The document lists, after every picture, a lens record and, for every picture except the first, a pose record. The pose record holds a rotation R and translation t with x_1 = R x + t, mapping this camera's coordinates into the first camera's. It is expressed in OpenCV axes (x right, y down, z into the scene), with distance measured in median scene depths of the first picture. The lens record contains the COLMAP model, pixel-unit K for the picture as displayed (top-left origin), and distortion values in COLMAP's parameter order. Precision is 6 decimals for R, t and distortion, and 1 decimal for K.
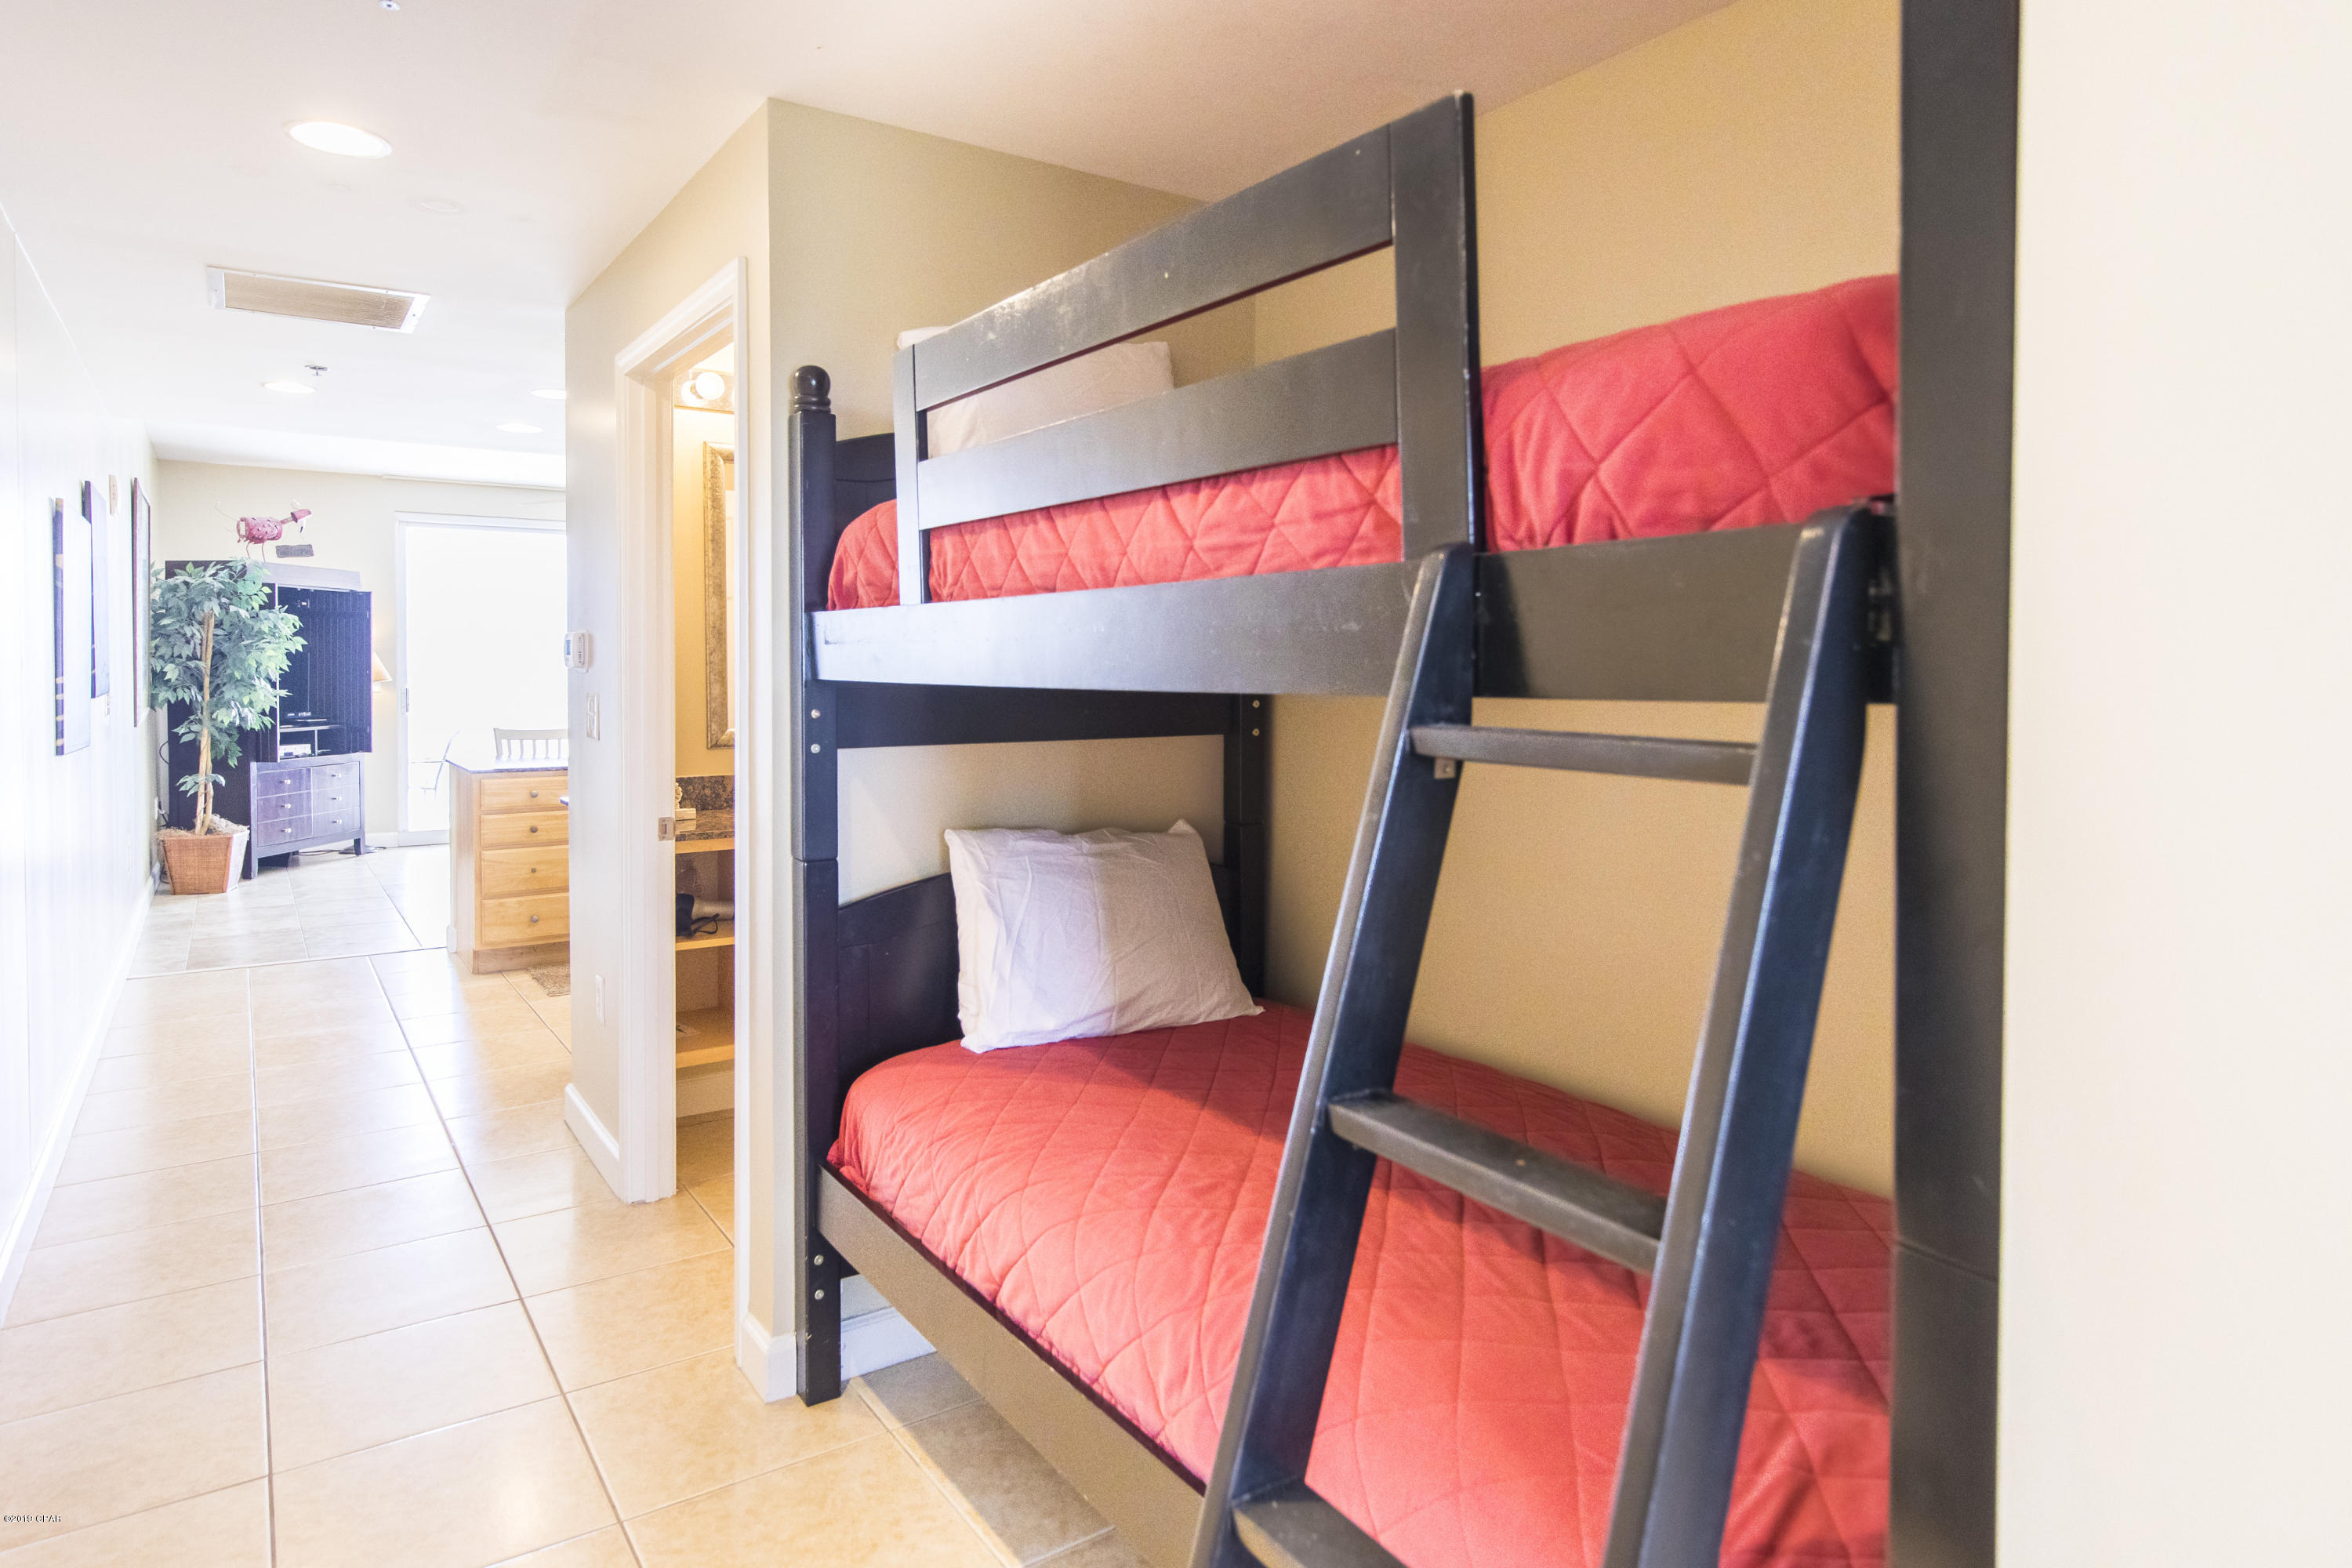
lens RADIAL K [[1345.7, 0, 1173.8], [0, 1345.7, 698.7], [0, 0, 1]] dist [0.001439, 0.000528]
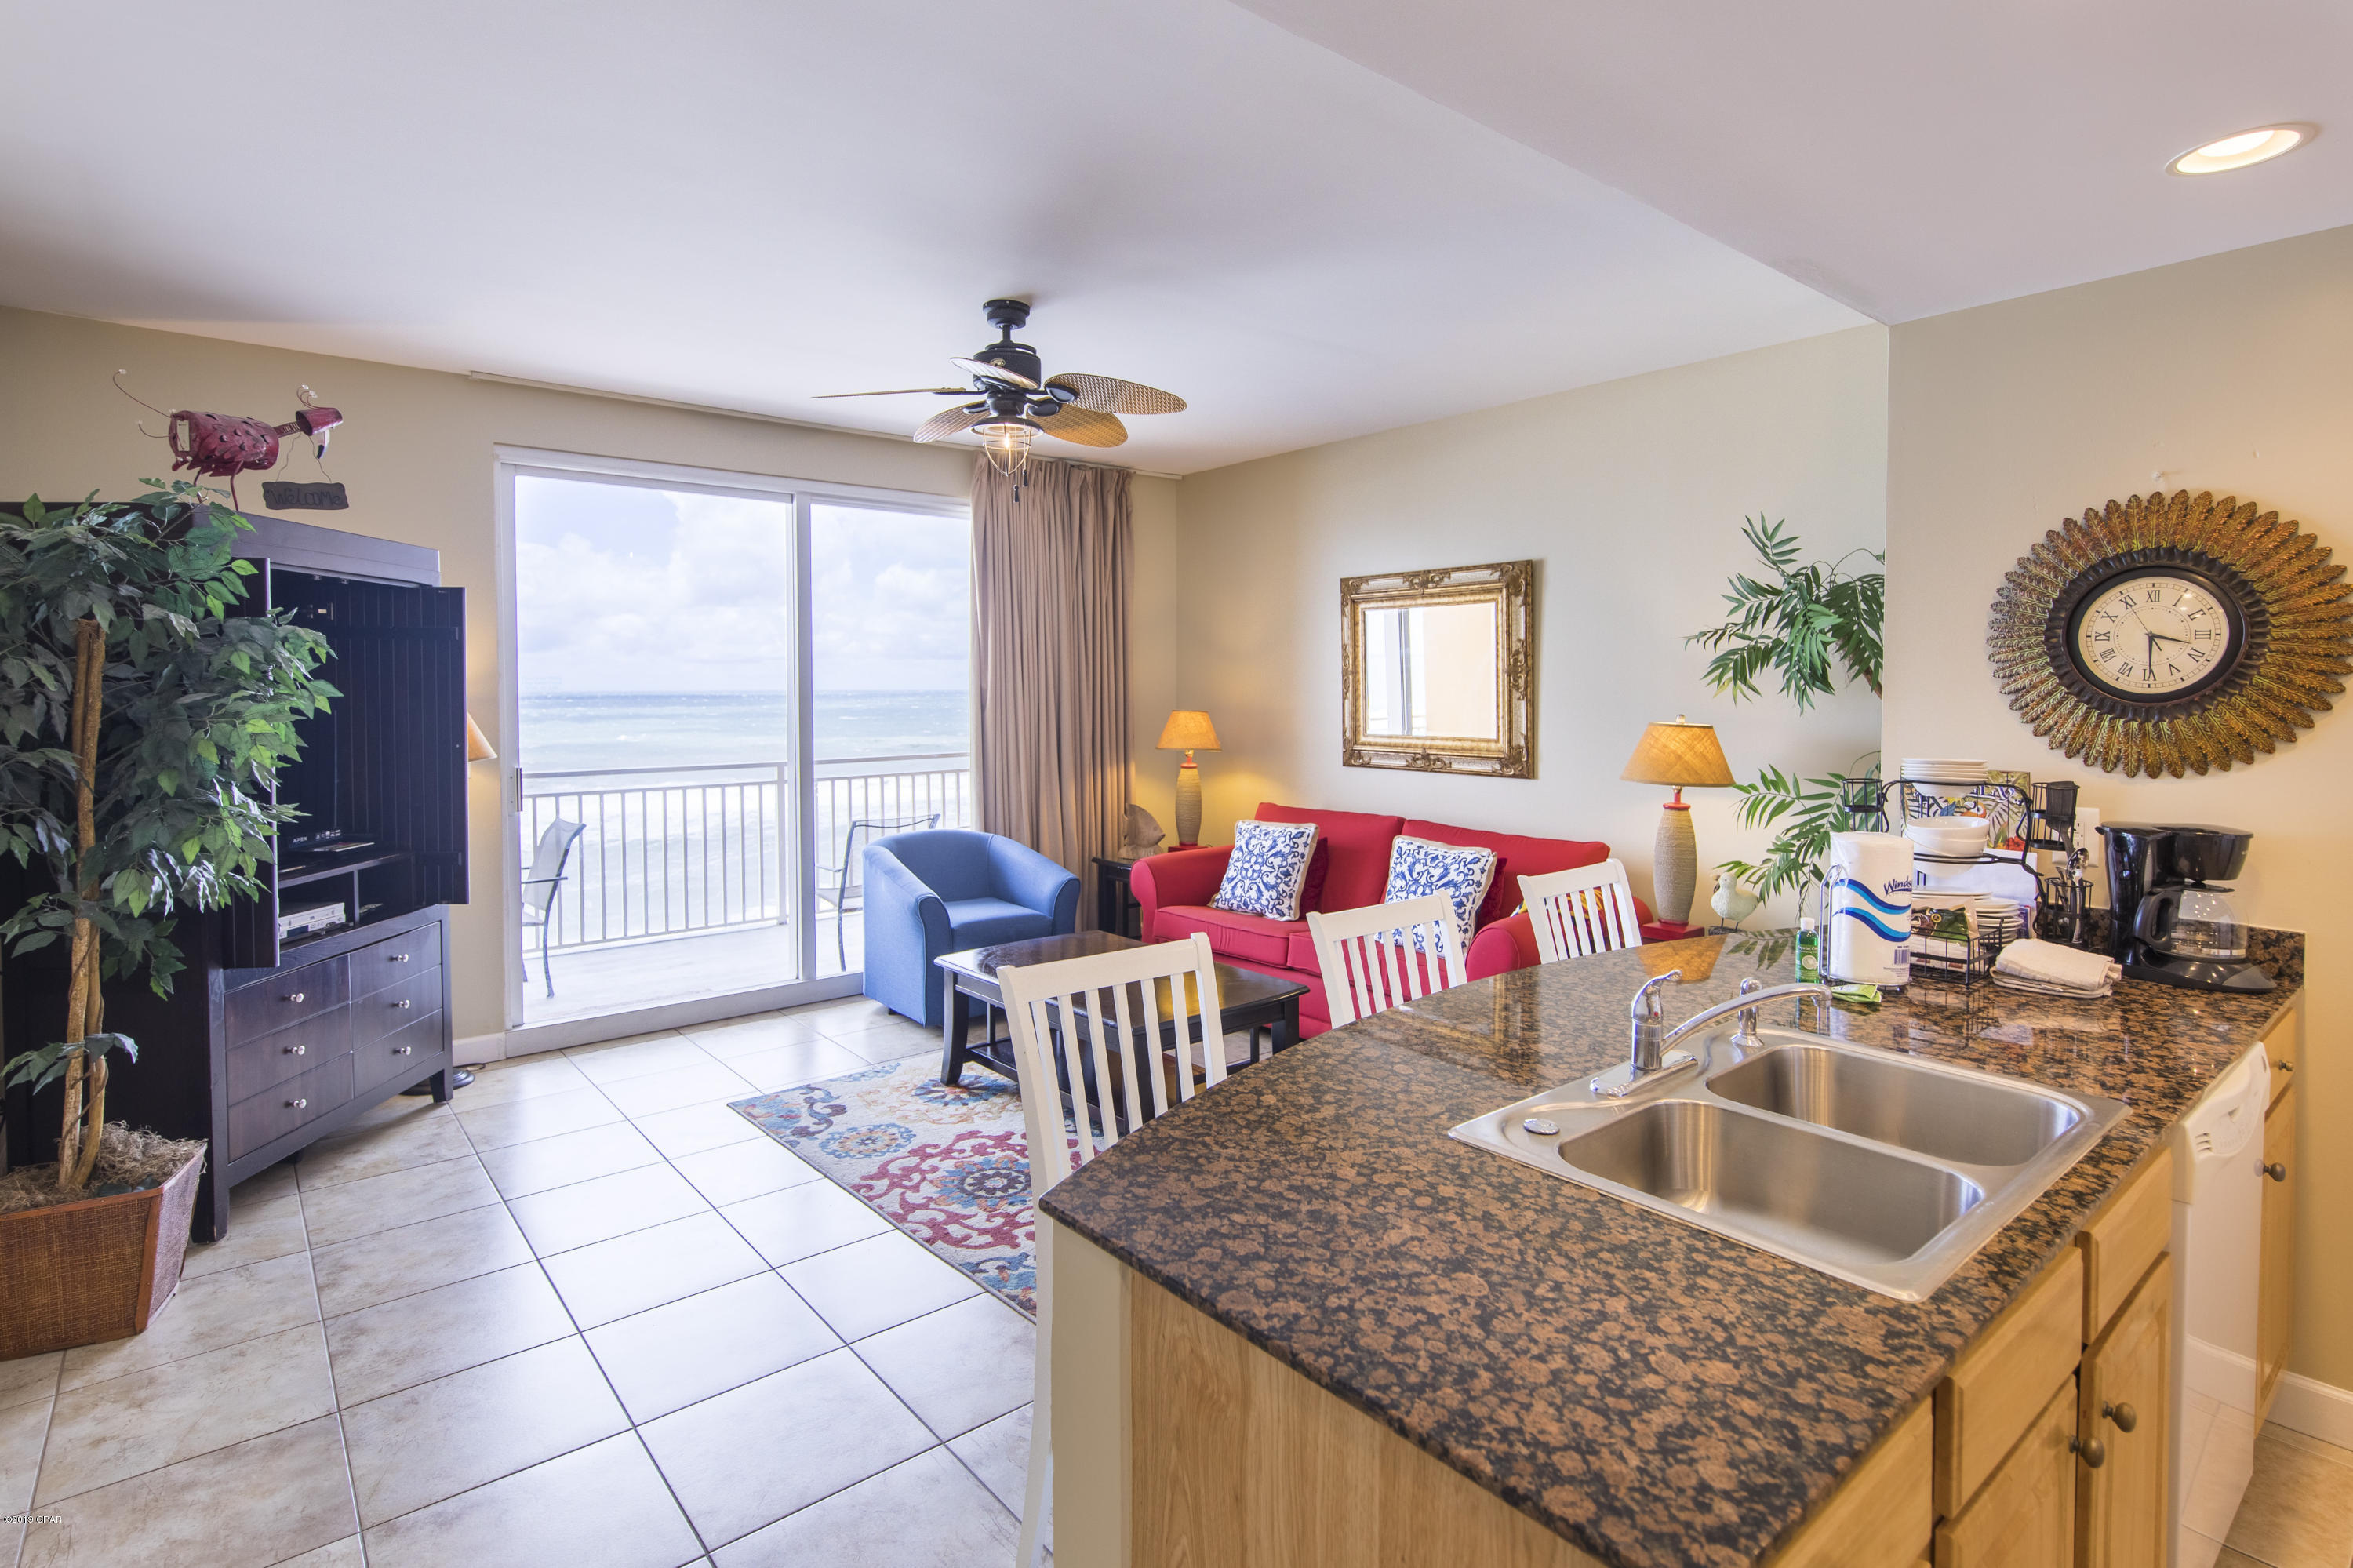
lens RADIAL K [[1161.7, 0, 1181.6], [0, 1161.7, 721.4], [0, 0, 1]] dist [0.002529, 0.000538]
pose [[0.996150, -0.006930, 0.087392, -0.416018], [0.006267, 0.999949, 0.007859, -0.034903], [-0.087442, -0.007281, 0.996143, 0.615000]]
